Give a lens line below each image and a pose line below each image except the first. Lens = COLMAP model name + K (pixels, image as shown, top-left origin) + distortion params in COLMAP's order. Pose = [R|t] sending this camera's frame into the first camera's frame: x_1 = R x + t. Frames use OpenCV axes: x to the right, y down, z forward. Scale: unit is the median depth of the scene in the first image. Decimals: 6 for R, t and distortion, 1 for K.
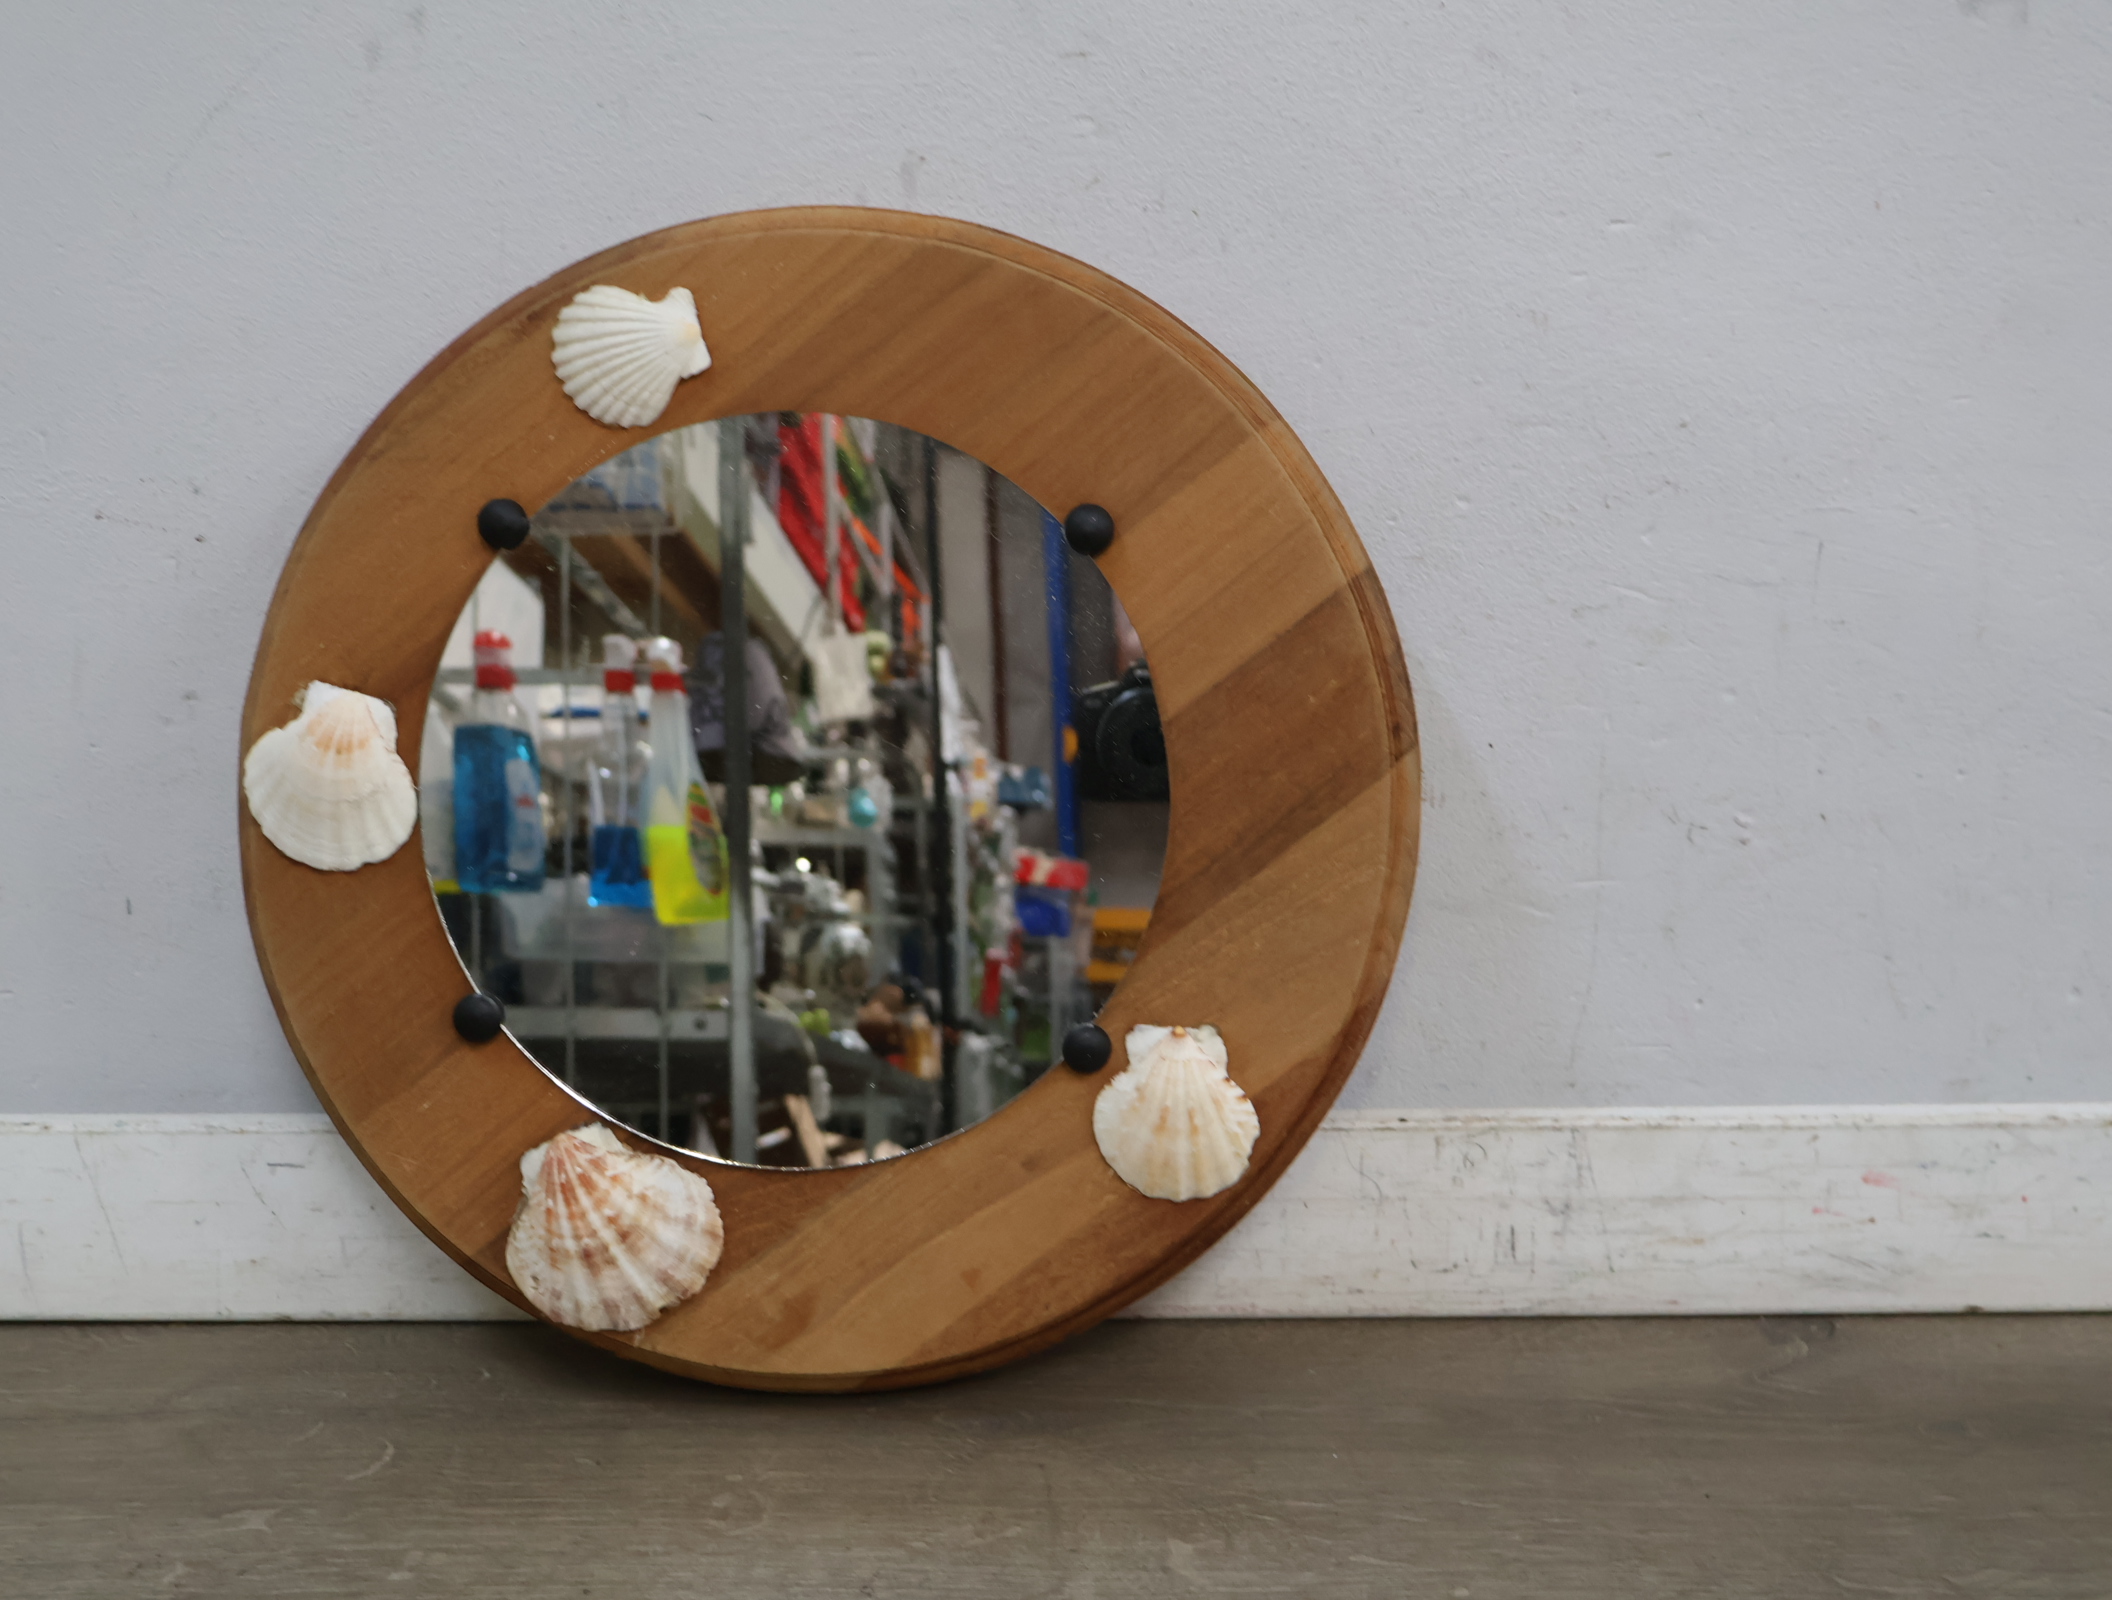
lens RADIAL K [[2136.7, 0, 1047.5], [0, 2136.7, 821.3], [0, 0, 1]] dist [0.013257, -0.003441]
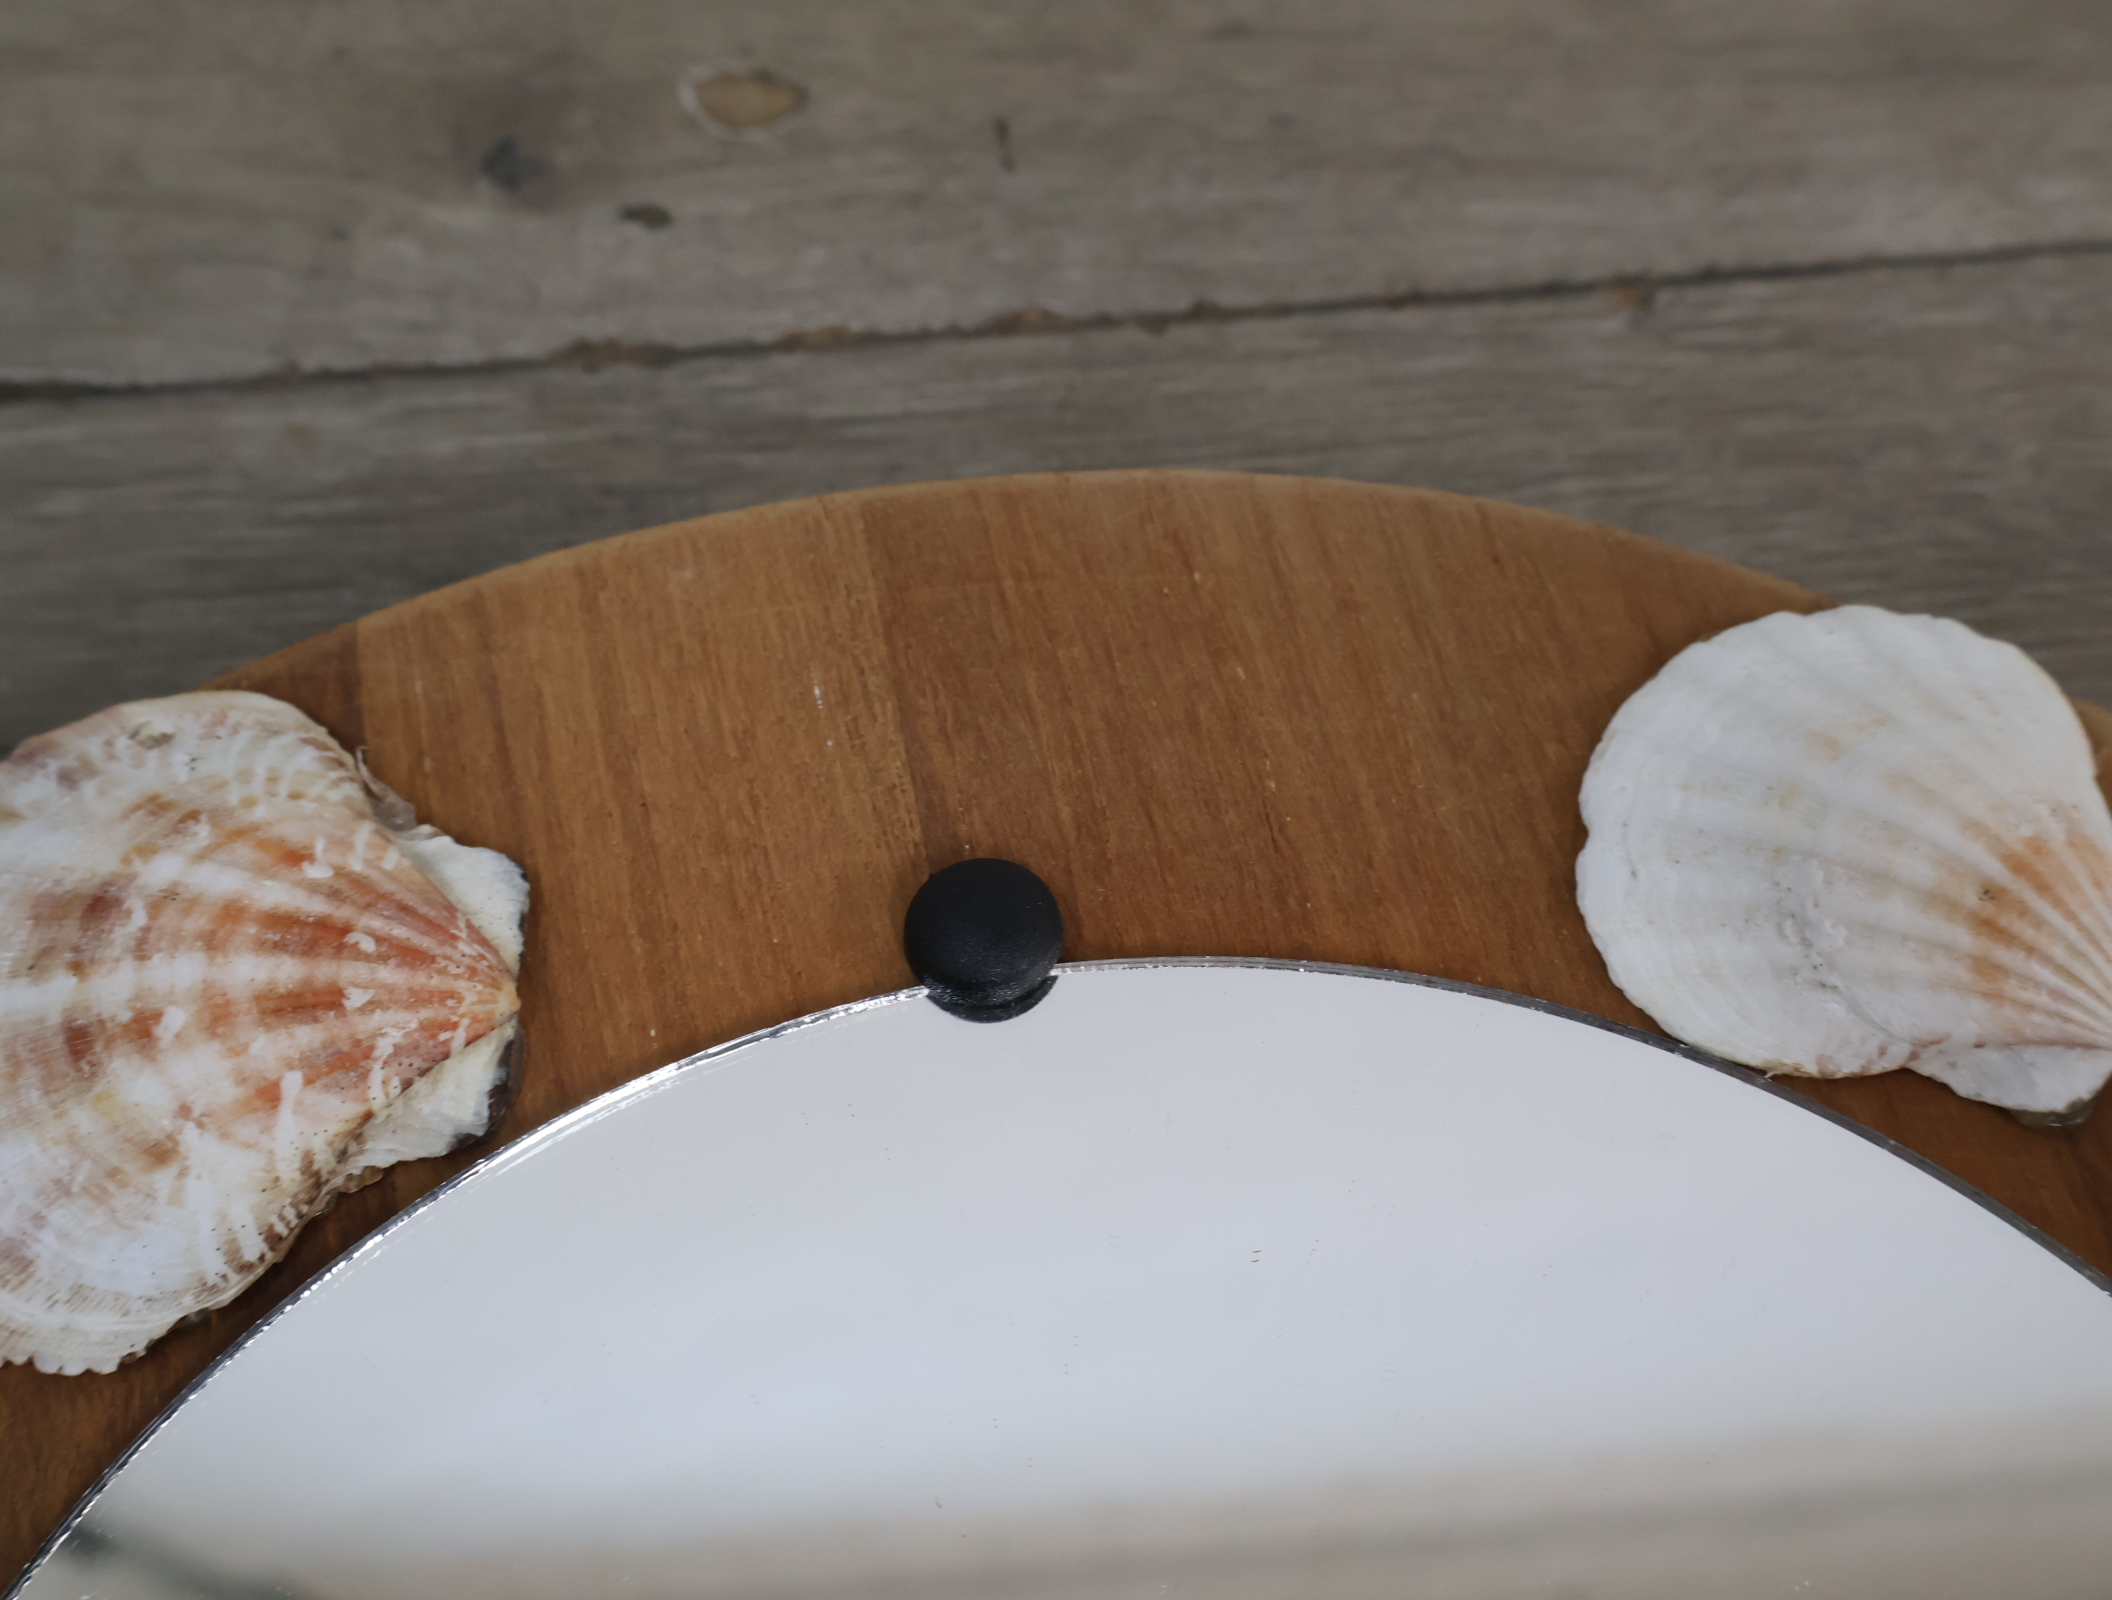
lens RADIAL K [[2337.3, 0, 1044.6], [0, 2337.3, 801.0], [0, 0, 1]] dist [0.005317, 0.021340]
pose [[-0.440276, 0.823474, -0.357838, -0.167117], [-0.897846, -0.401344, 0.181097, 0.031149], [0.005513, 0.401016, 0.916054, 0.691340]]
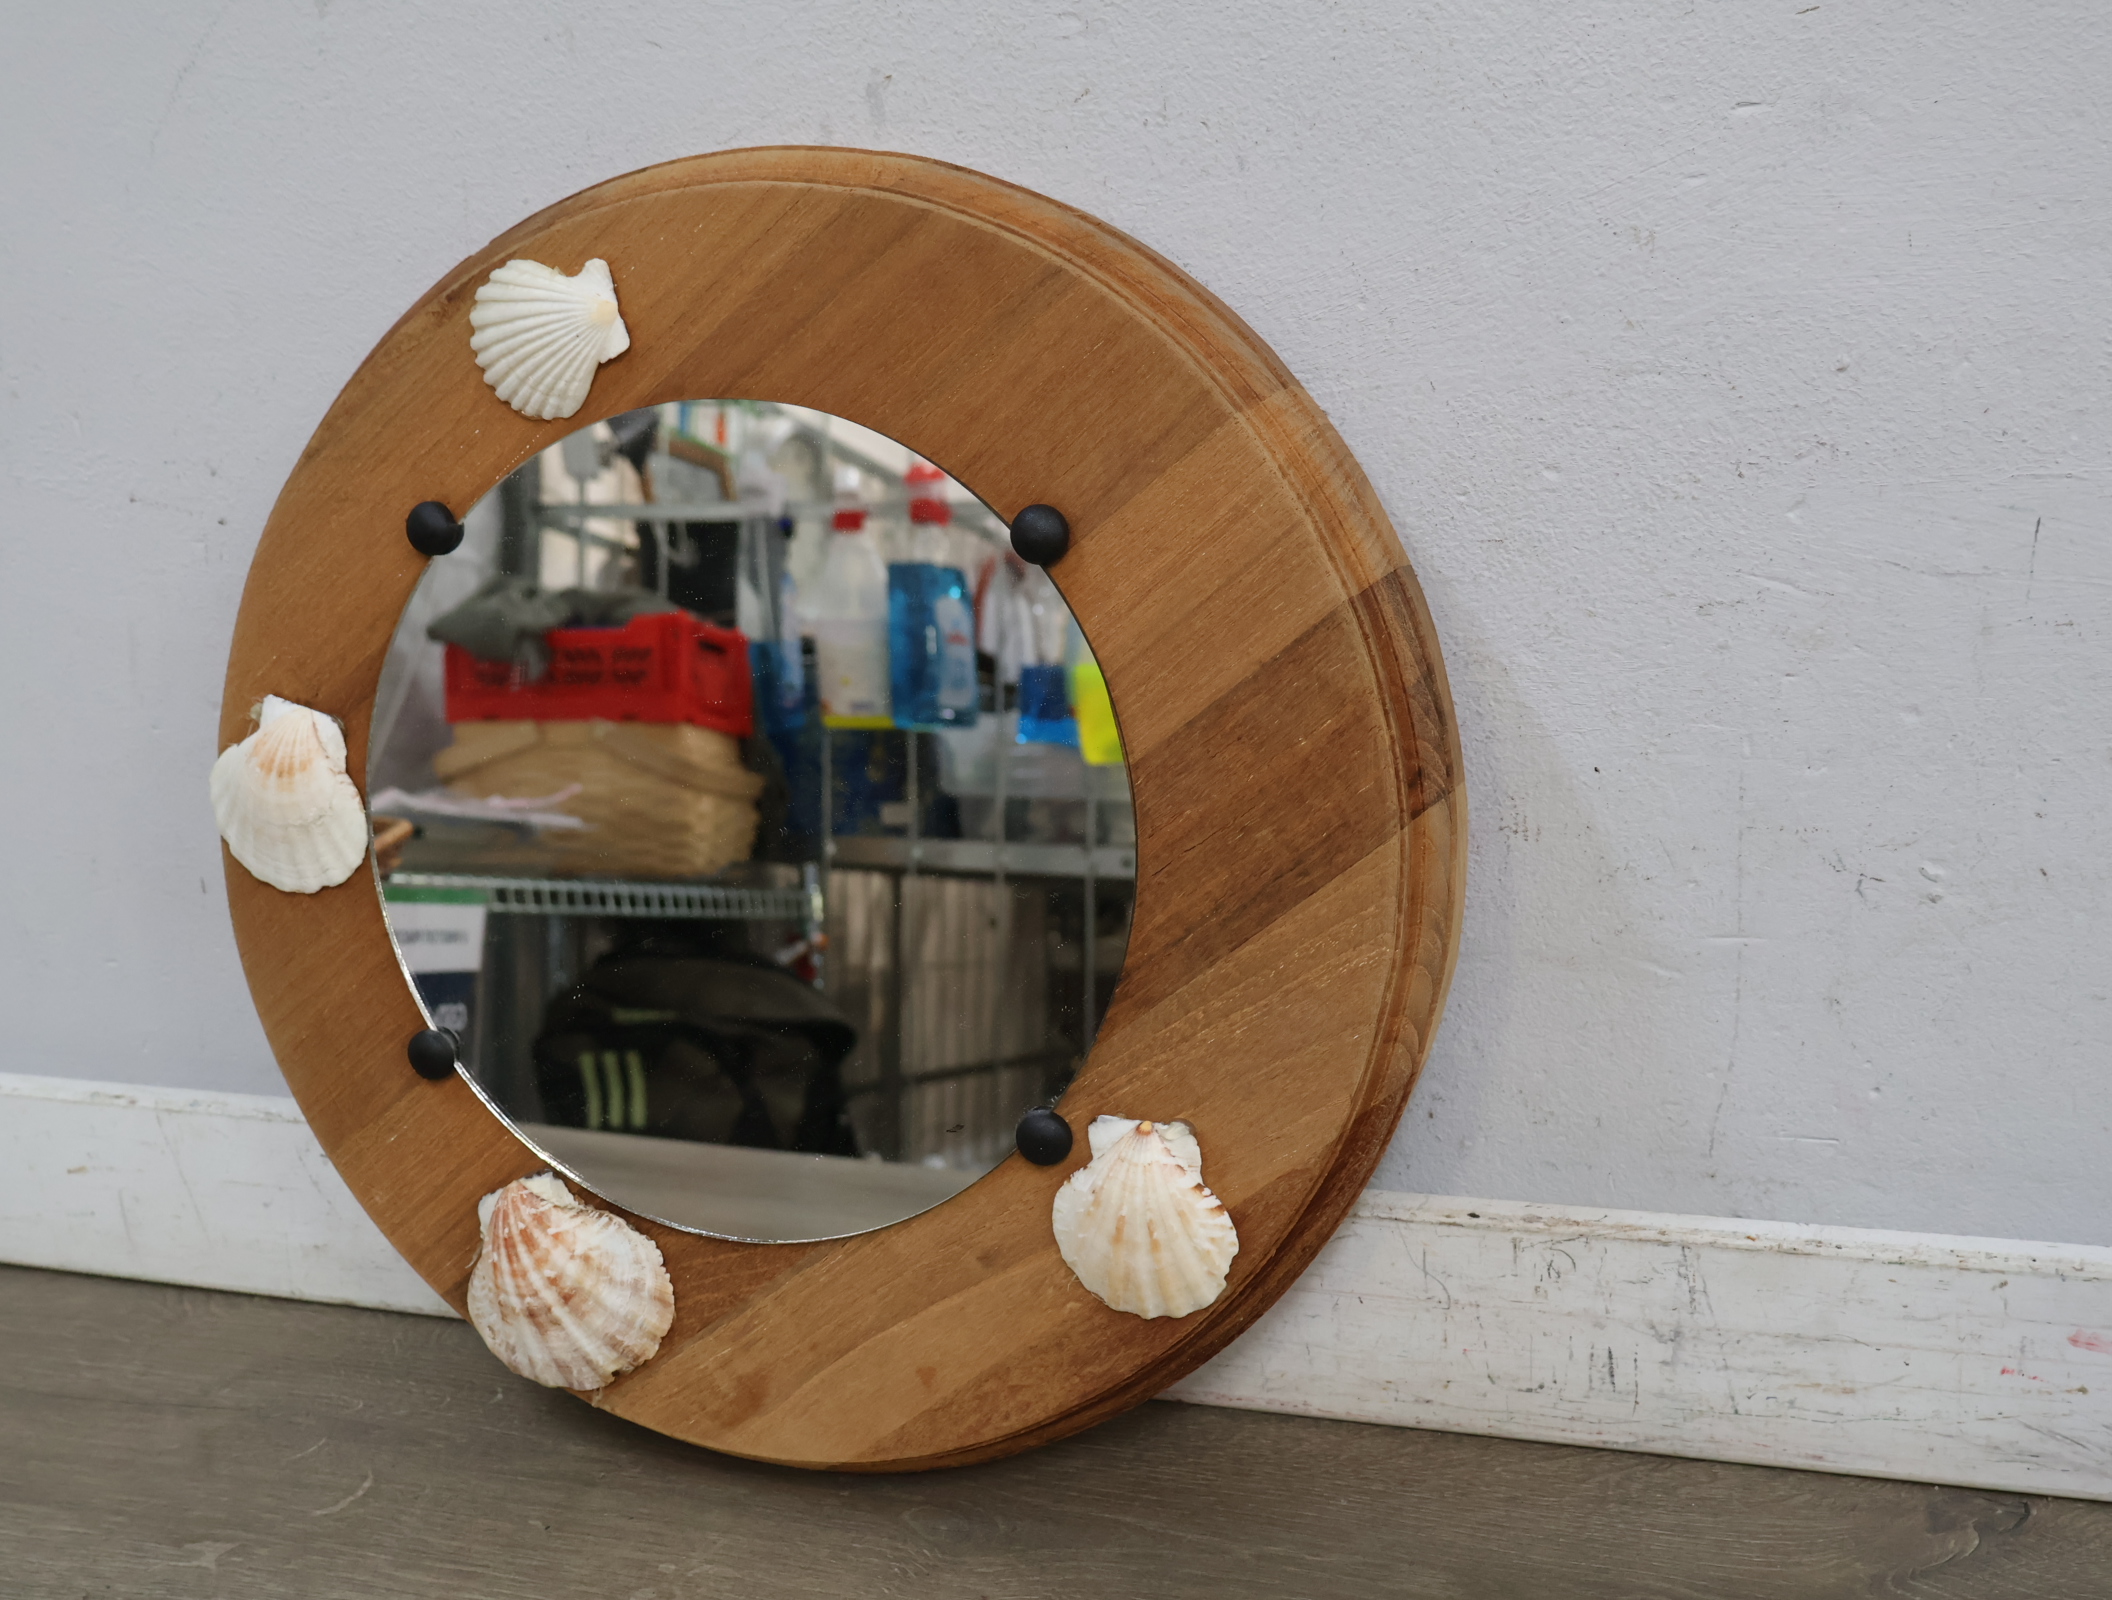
lens RADIAL K [[2138.7, 0, 1036.9], [0, 2138.7, 793.5], [0, 0, 1]] dist [0.010632, -0.011801]
pose [[0.960089, 0.027562, -0.278335, 0.250882], [0.002026, 0.994422, 0.105459, -0.122244], [0.279689, -0.101814, 0.954677, 0.187073]]
